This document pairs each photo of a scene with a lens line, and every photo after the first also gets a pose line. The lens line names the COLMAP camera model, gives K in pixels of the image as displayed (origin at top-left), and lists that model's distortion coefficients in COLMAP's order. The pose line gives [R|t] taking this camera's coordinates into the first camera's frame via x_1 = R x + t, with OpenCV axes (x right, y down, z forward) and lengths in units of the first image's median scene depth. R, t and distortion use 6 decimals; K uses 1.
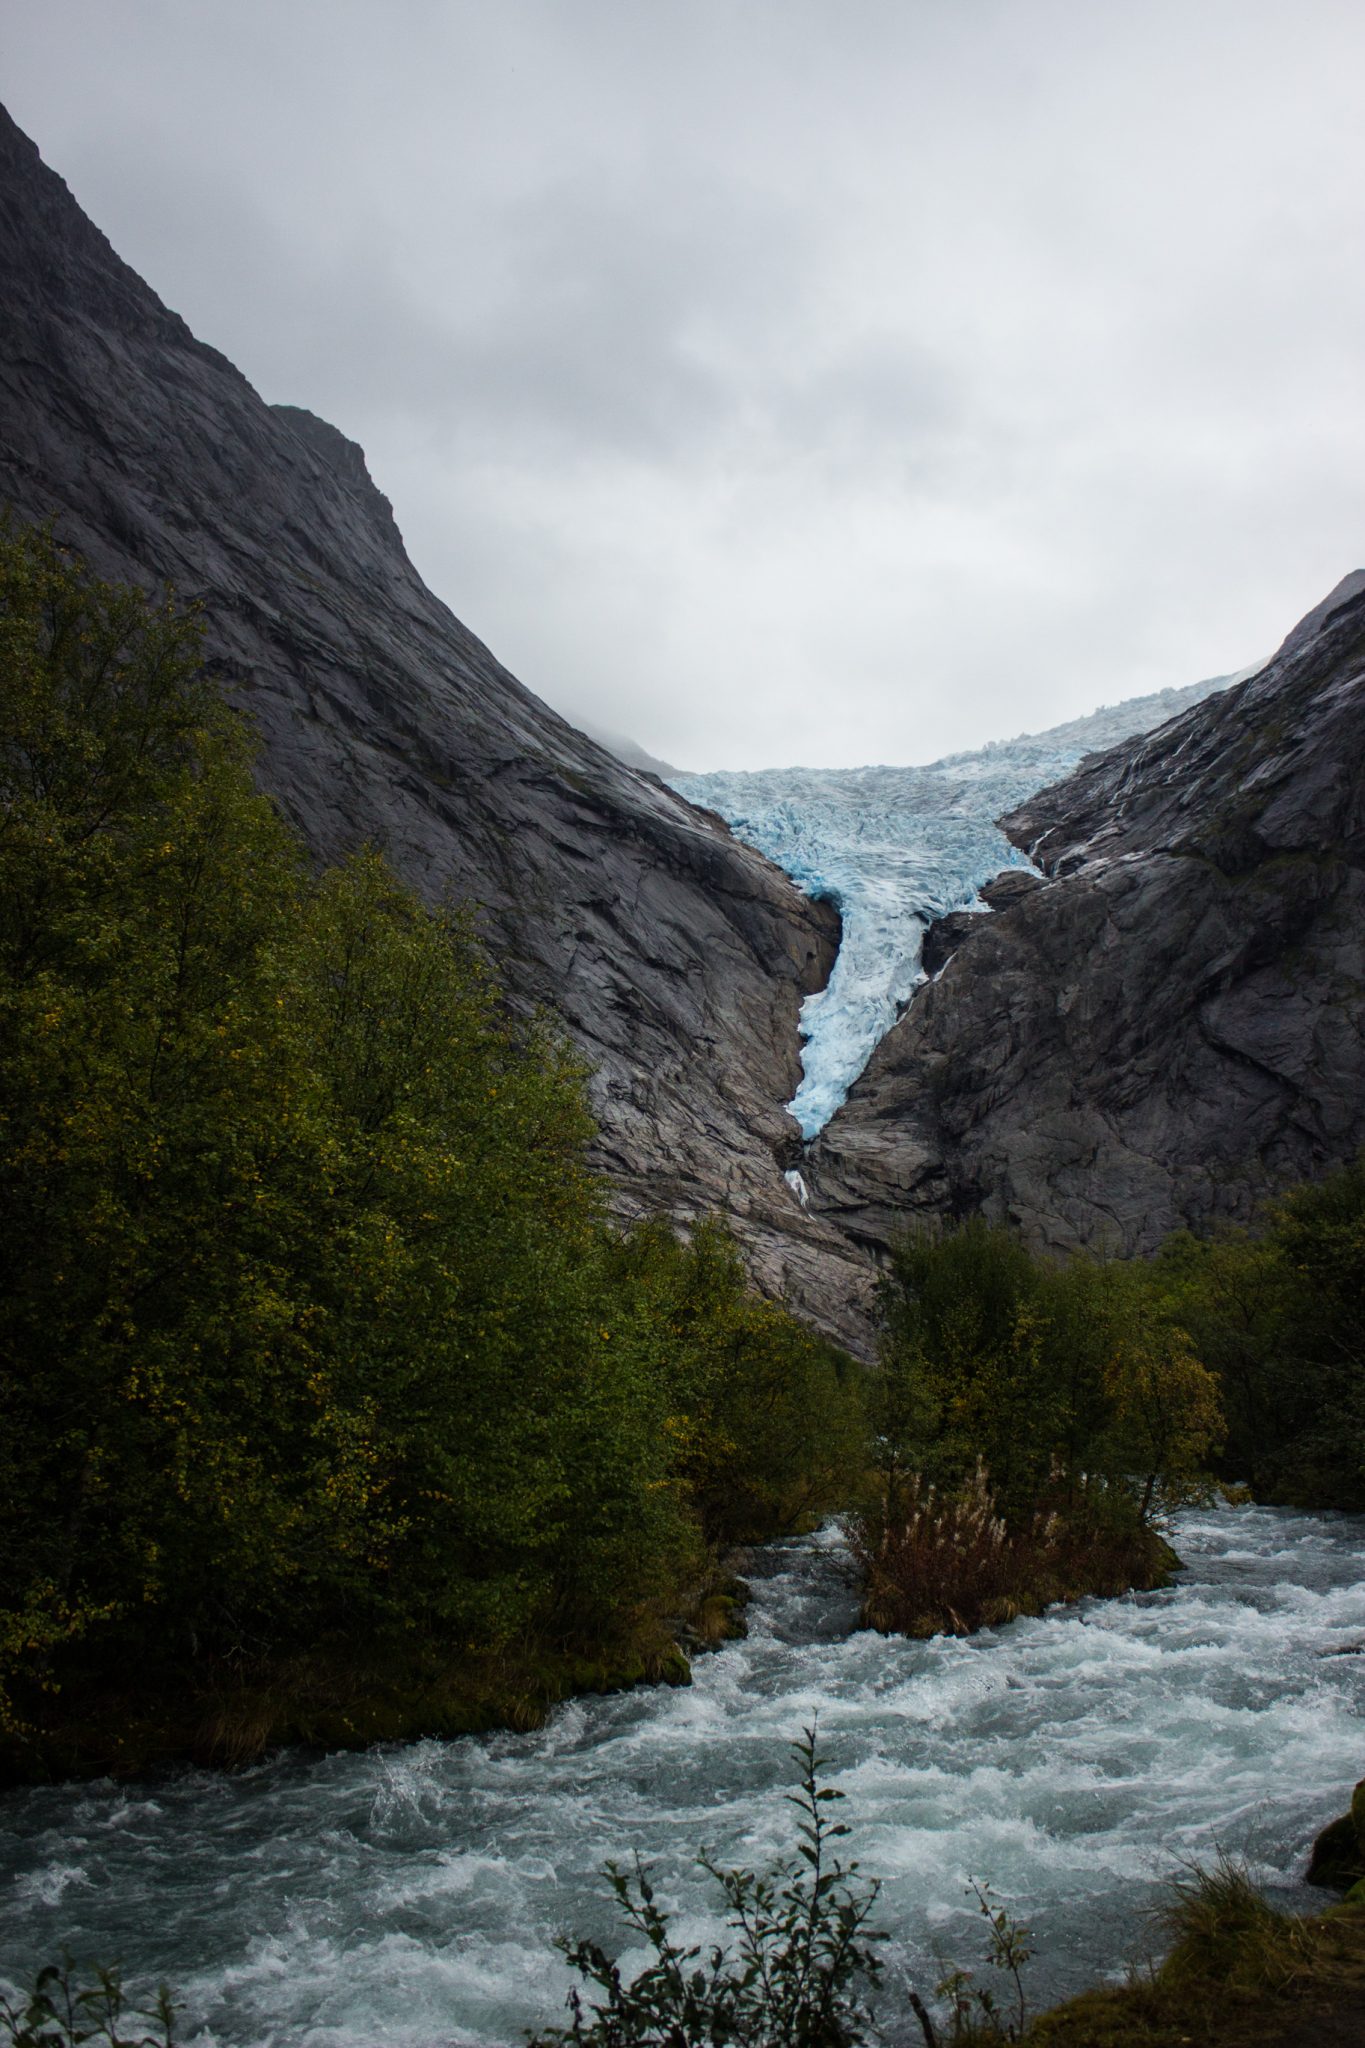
lens RADIAL K [[1970.6, 0, 690.1], [0, 1970.6, 970.9], [0, 0, 1]] dist [-0.141331, 0.203035]
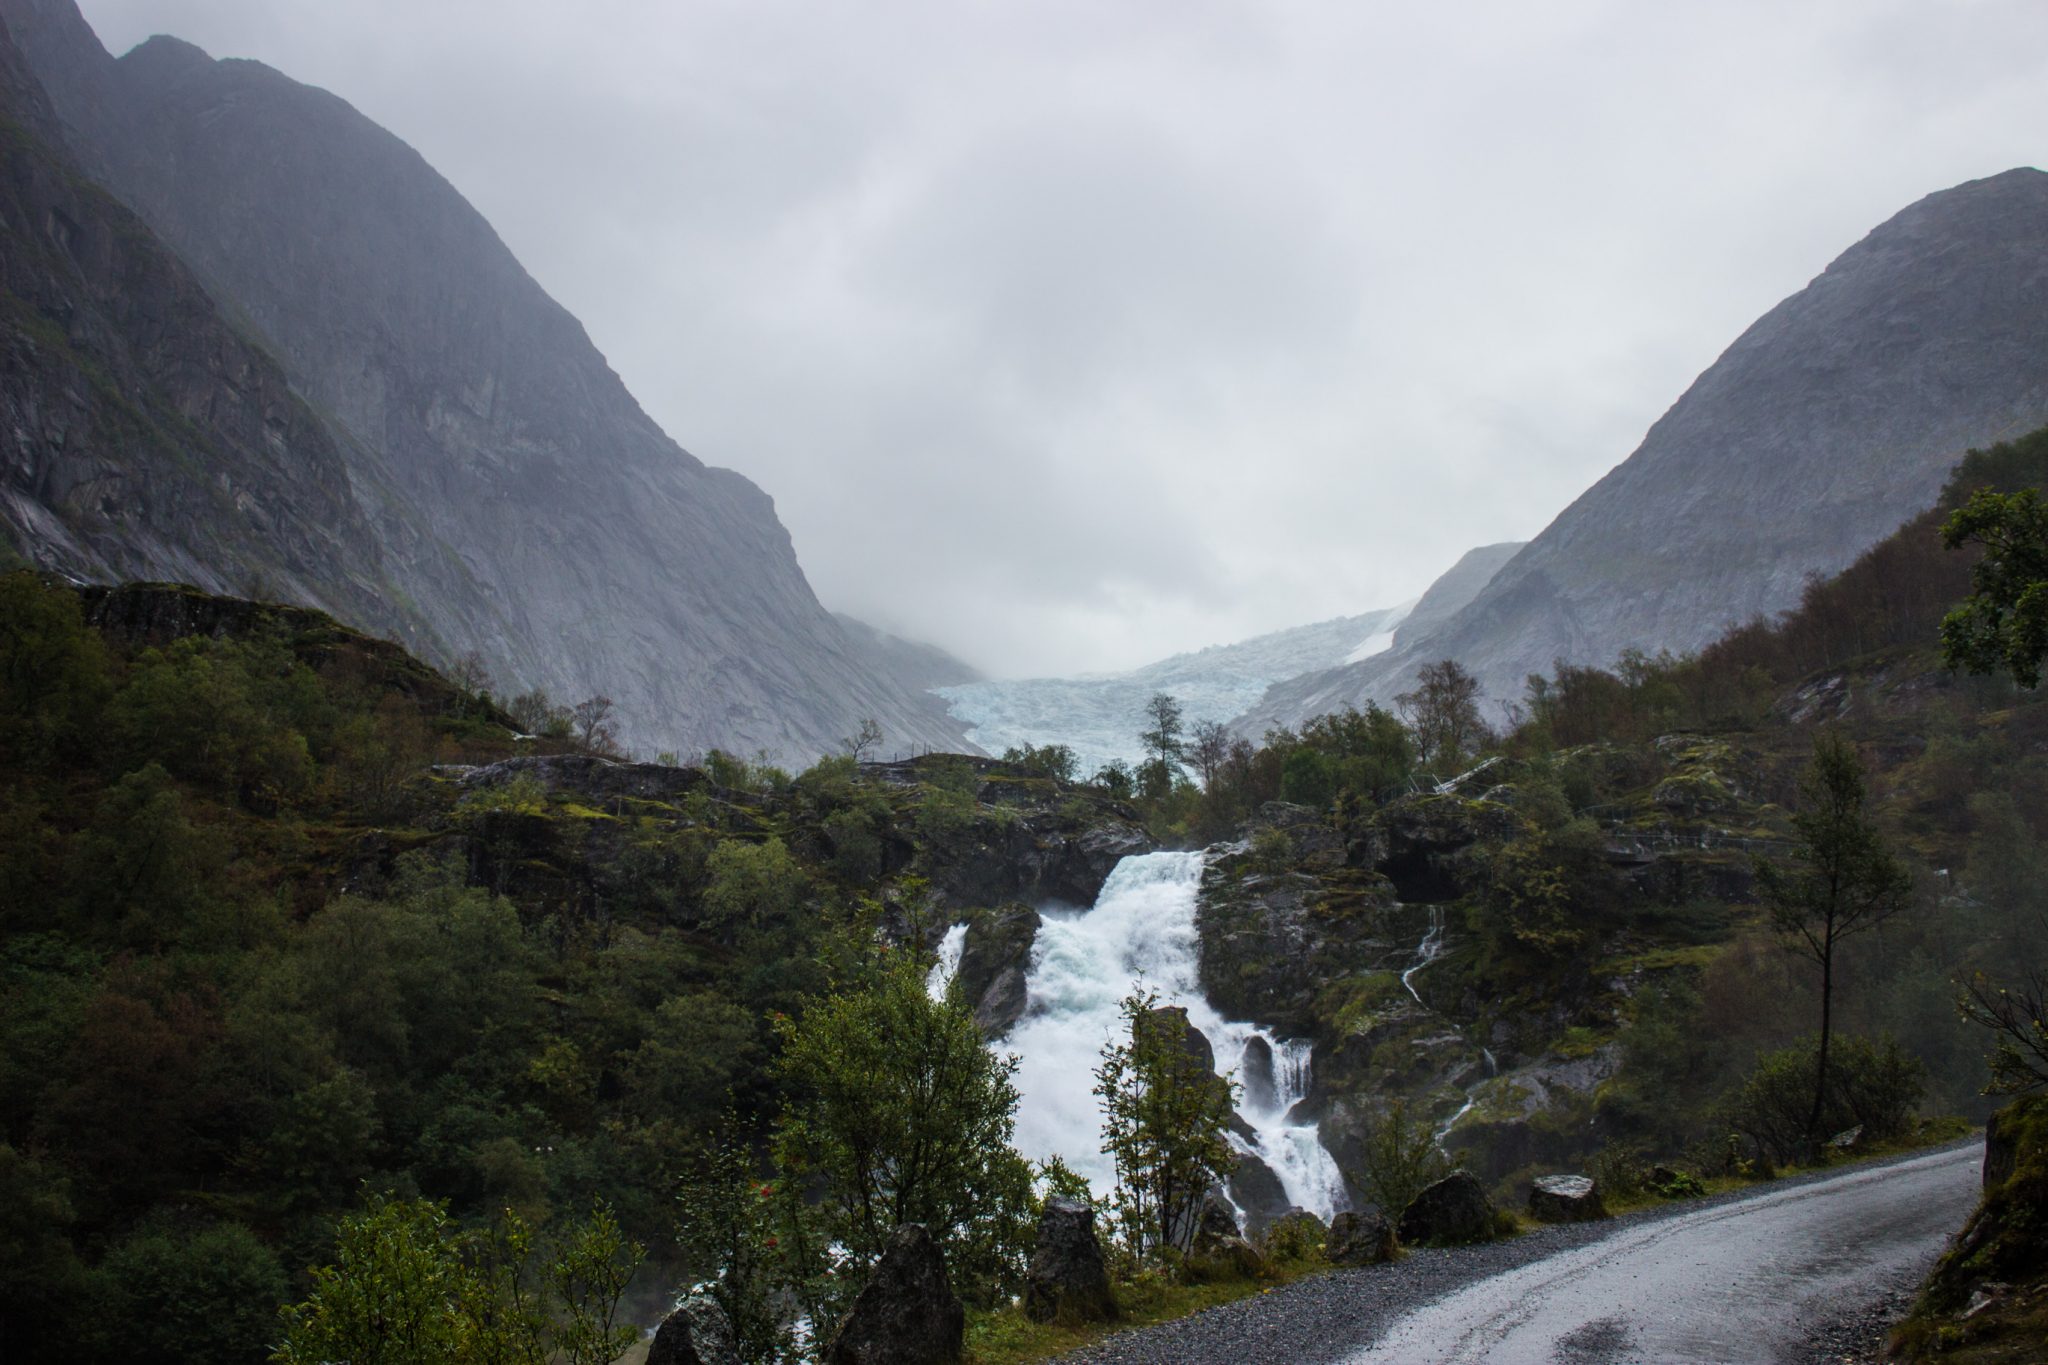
lens RADIAL K [[2025.7, 0, 1005.1], [0, 2025.7, 675.8], [0, 0, 1]] dist [-0.128313, 0.132838]
pose [[0.998771, 0.024800, 0.042910, -0.075758], [-0.023485, 0.999247, -0.030884, -0.124978], [-0.043643, 0.029838, 0.998601, -0.707383]]
